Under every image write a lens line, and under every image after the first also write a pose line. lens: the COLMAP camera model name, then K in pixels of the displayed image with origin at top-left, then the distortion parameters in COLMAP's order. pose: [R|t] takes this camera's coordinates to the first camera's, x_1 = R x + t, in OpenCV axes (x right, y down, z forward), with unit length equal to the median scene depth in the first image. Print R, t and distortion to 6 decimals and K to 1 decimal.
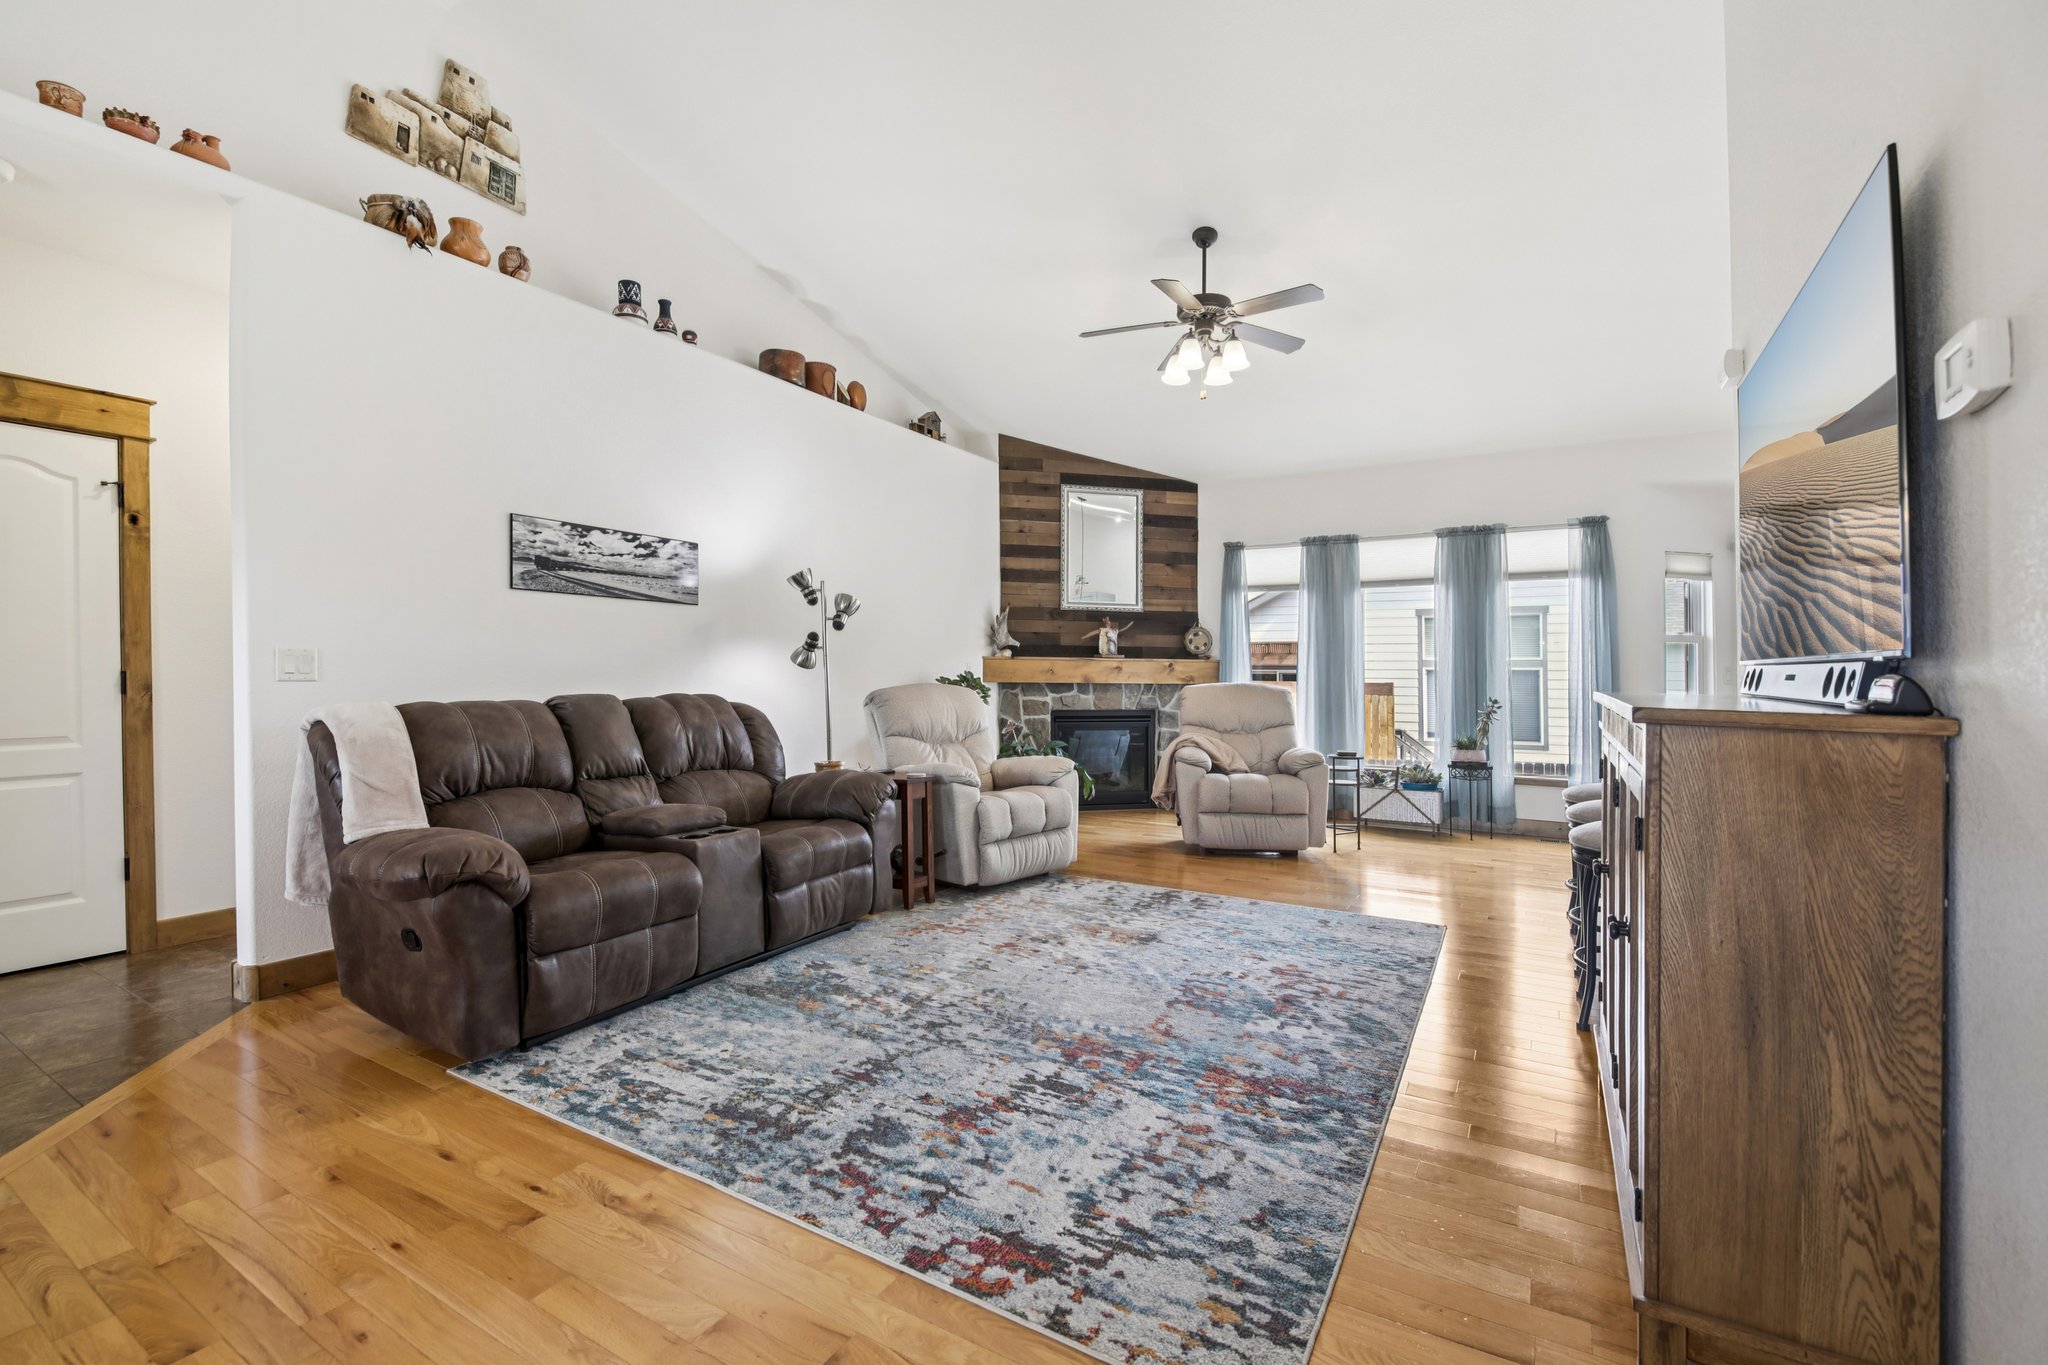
lens RADIAL K [[866.6, 0, 1024.9], [0, 866.6, 674.7], [0, 0, 1]] dist [-0.000111, -0.000355]
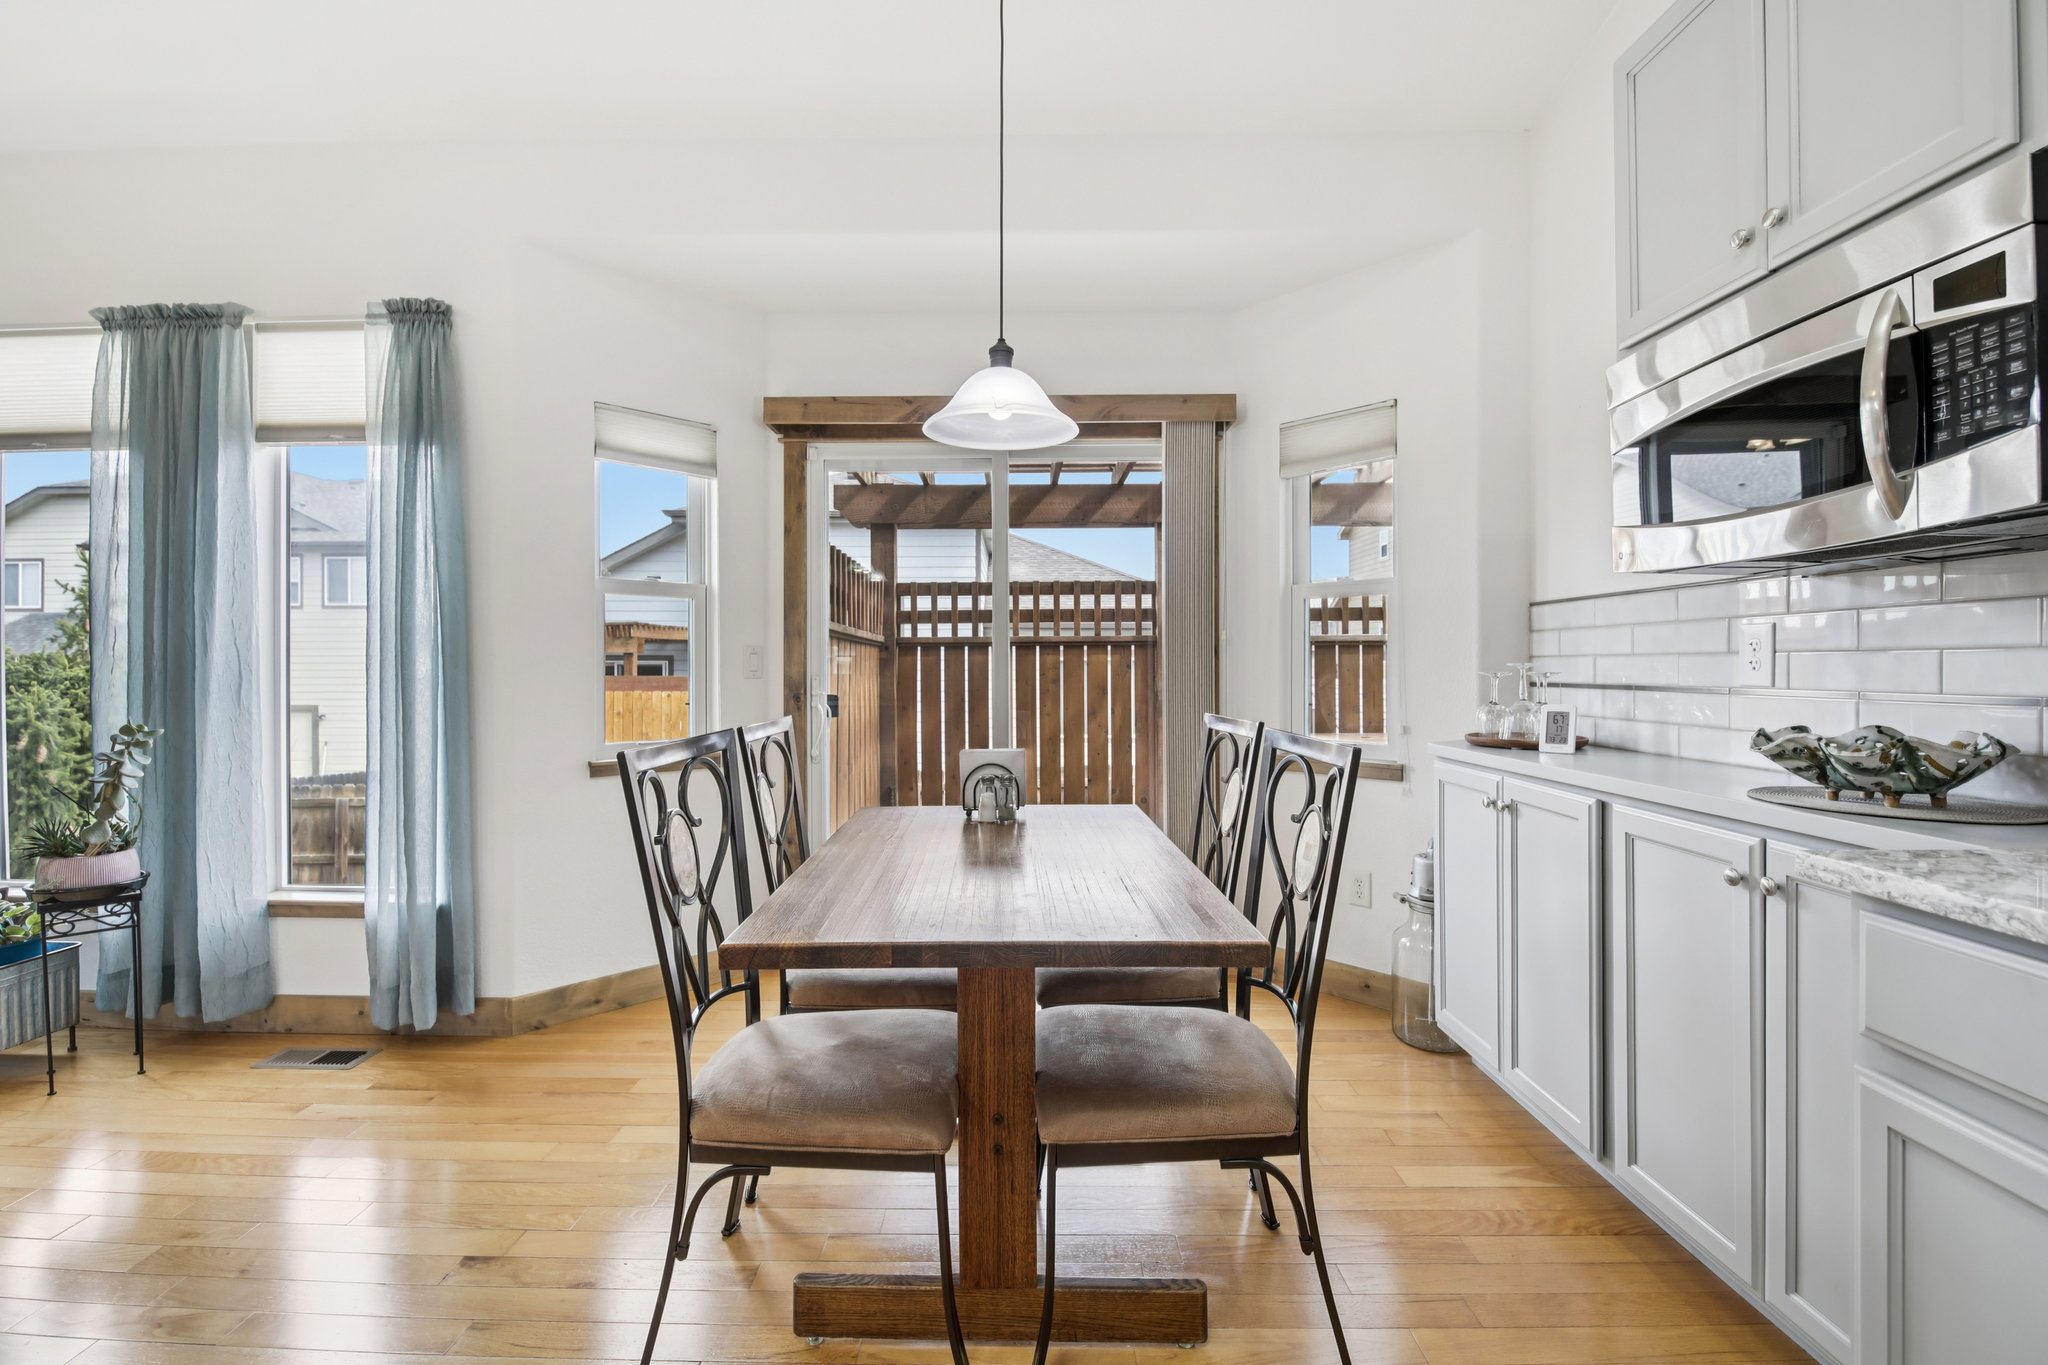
lens RADIAL K [[881.7, 0, 1005.3], [0, 881.7, 686.9], [0, 0, 1]] dist [0.000280, -0.014712]
pose [[0.871236, -0.019994, 0.490456, 0.672059], [0.006330, 0.999545, 0.029503, 0.001471], [-0.490823, -0.022600, 0.870966, 0.447842]]
